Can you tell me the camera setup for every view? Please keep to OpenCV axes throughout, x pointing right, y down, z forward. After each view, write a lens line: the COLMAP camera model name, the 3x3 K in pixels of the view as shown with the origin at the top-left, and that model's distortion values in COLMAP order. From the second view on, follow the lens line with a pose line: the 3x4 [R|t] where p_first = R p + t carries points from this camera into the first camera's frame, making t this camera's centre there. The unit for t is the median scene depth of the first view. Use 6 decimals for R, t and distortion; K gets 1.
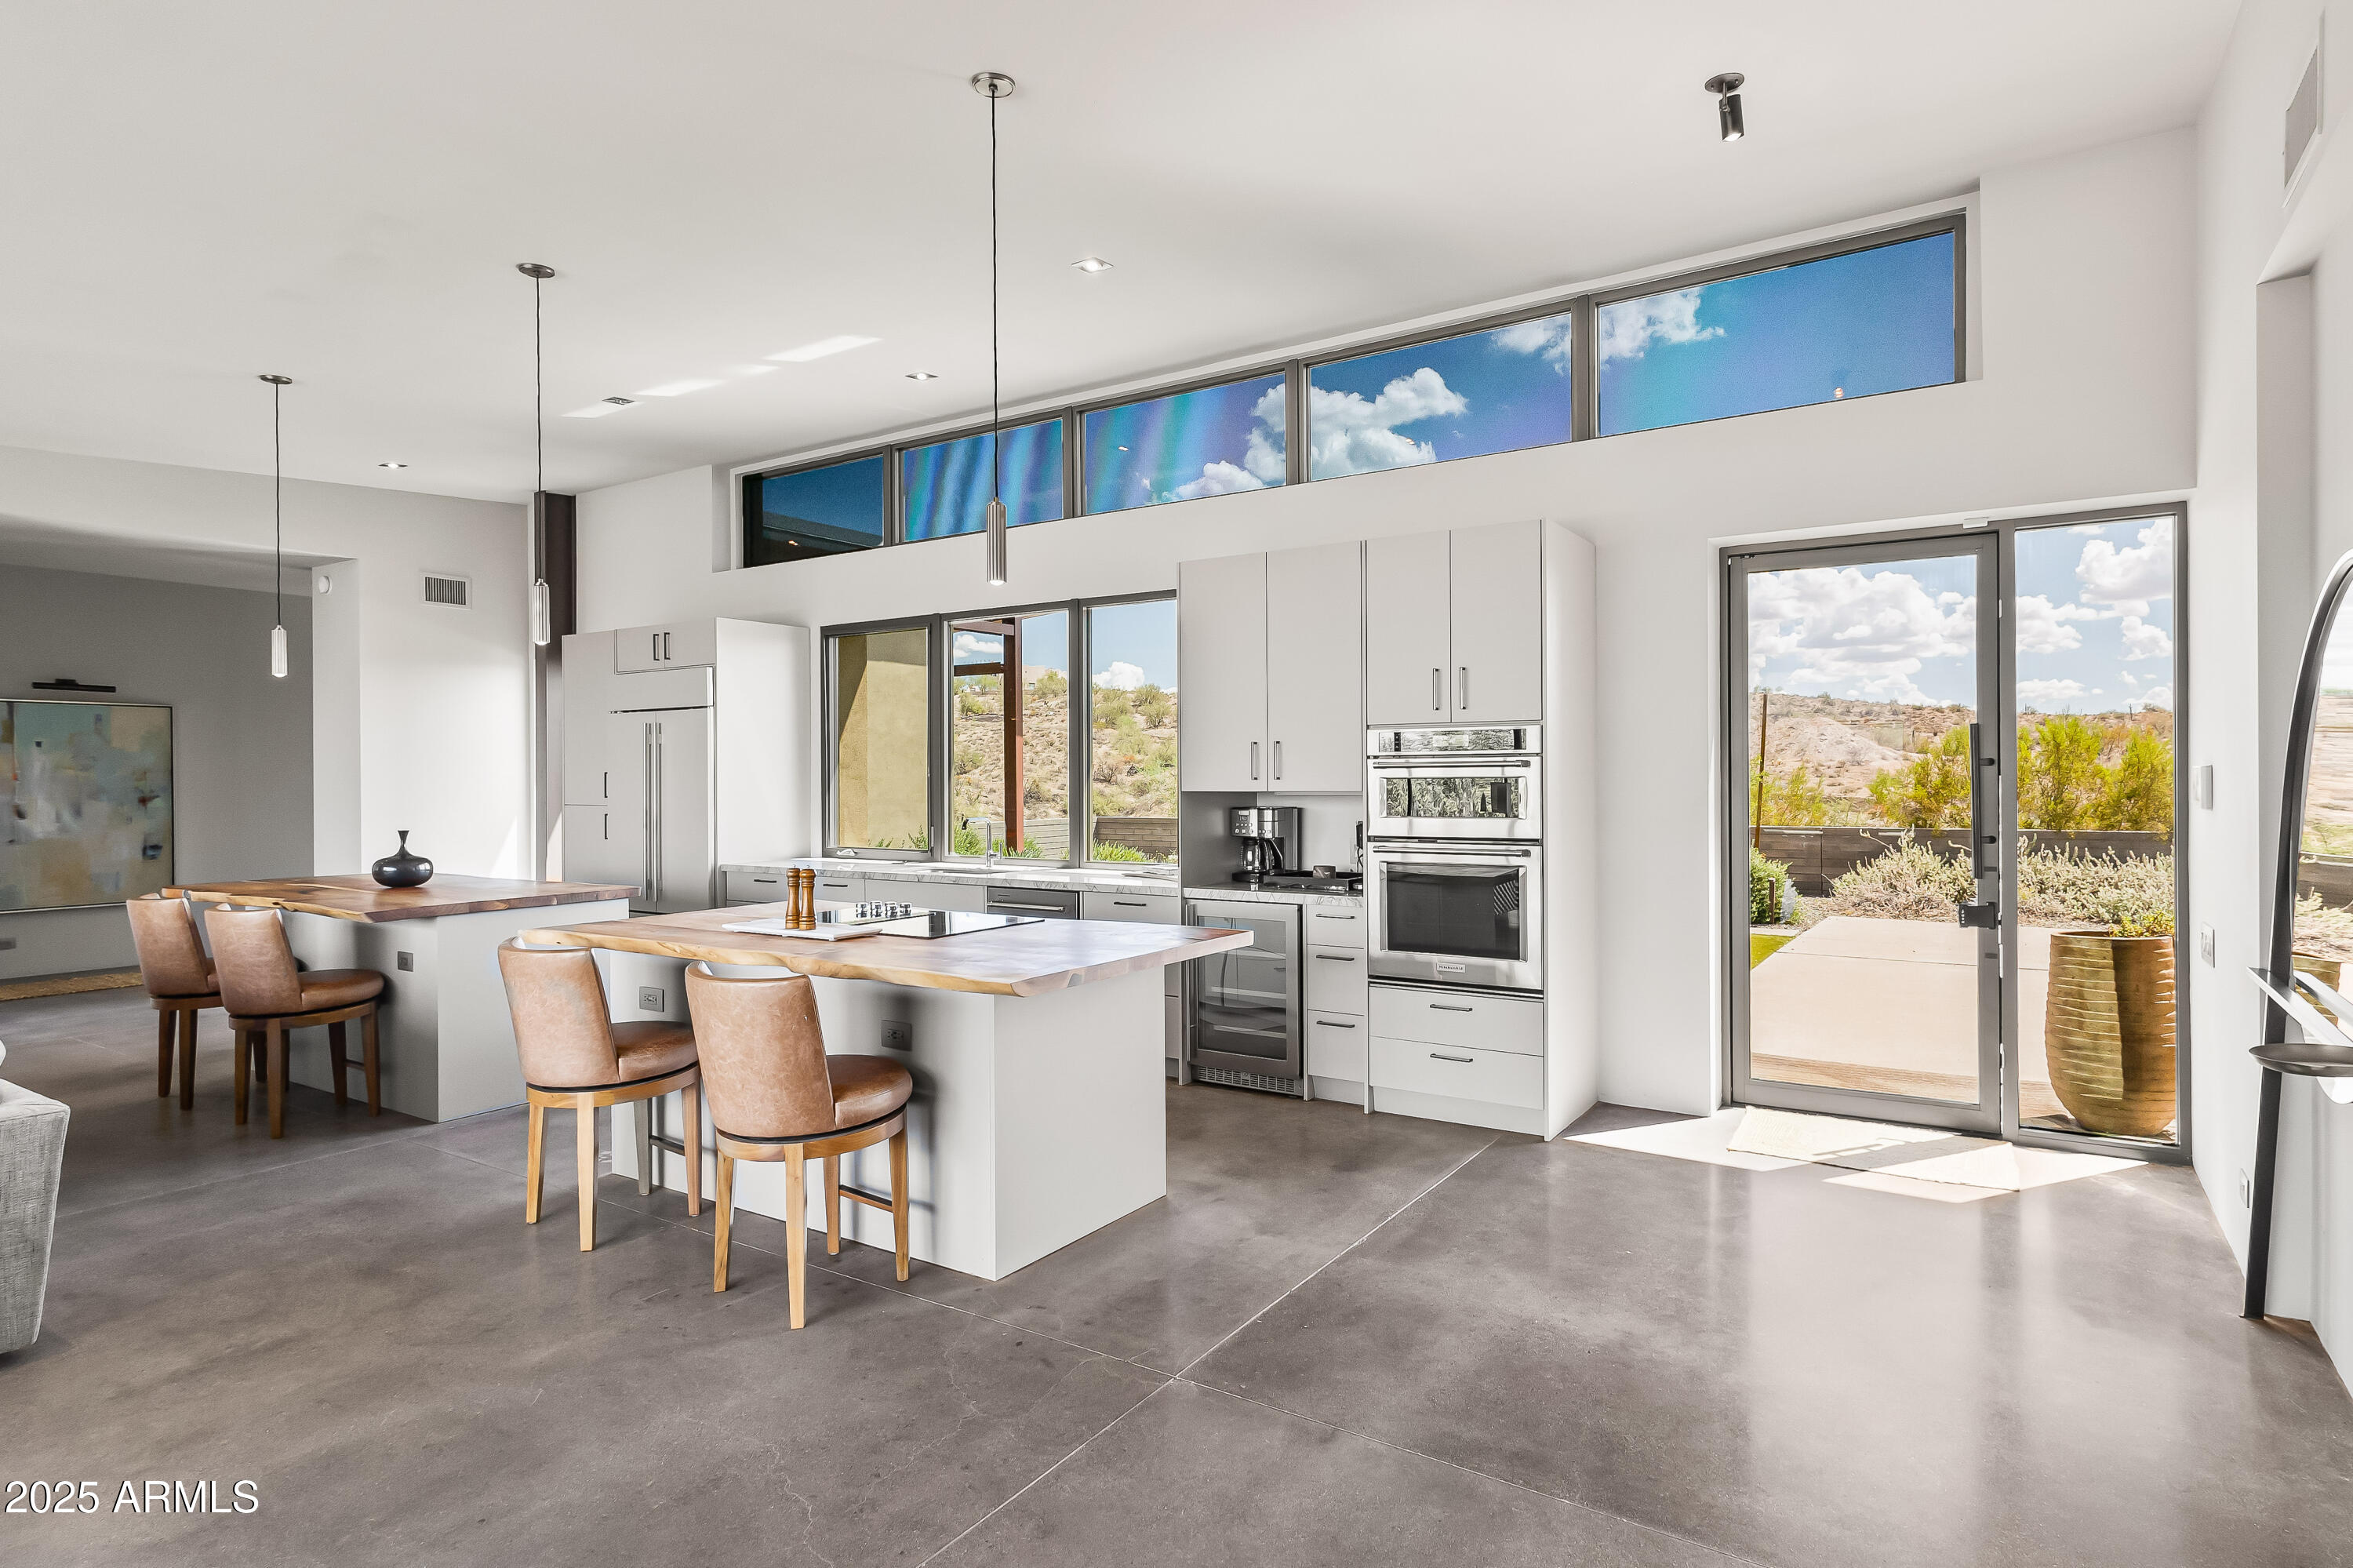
lens RADIAL K [[1198.2, 0, 1238.2], [0, 1198.2, 778.3], [0, 0, 1]] dist [0.006548, 0.000936]
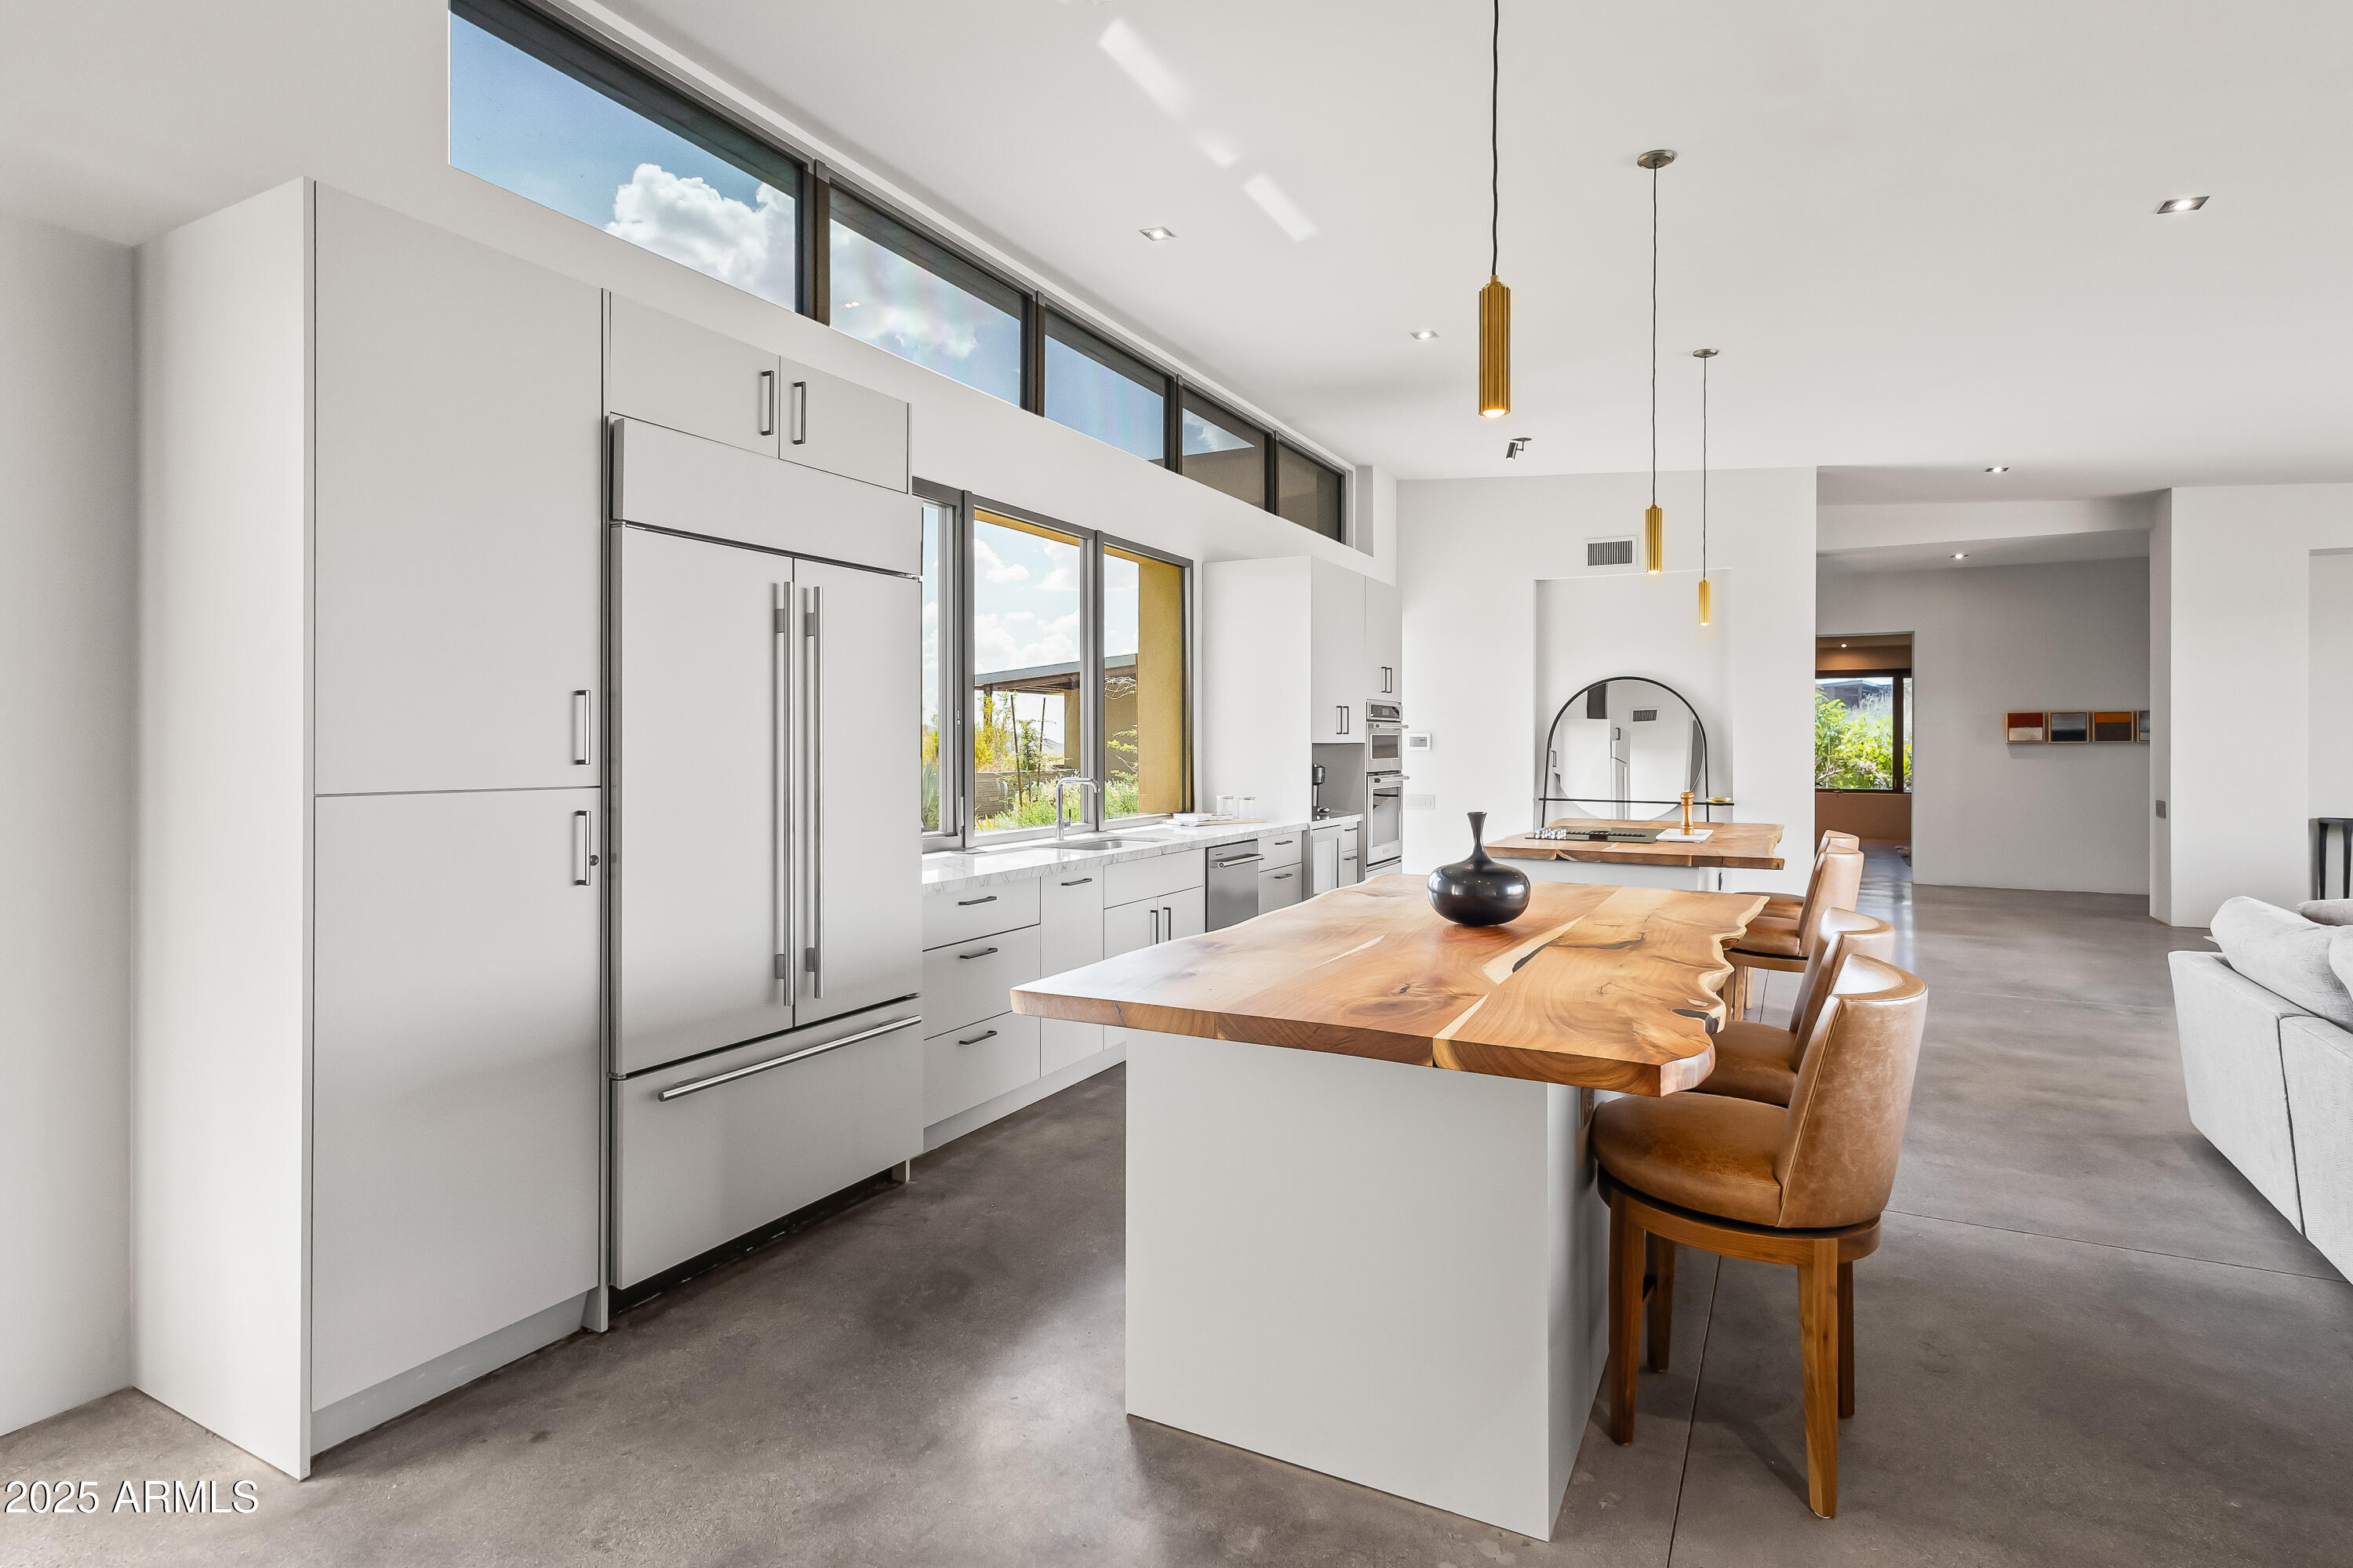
lens RADIAL K [[1176.6, 0, 1156.7], [0, 1176.6, 745.4], [0, 0, 1]] dist [0.005424, -0.000236]
pose [[-0.048814, 0.001545, 0.998807, -1.452587], [0.002992, 0.999995, -0.001400, 0.018131], [-0.998803, 0.002921, -0.048819, 1.427020]]
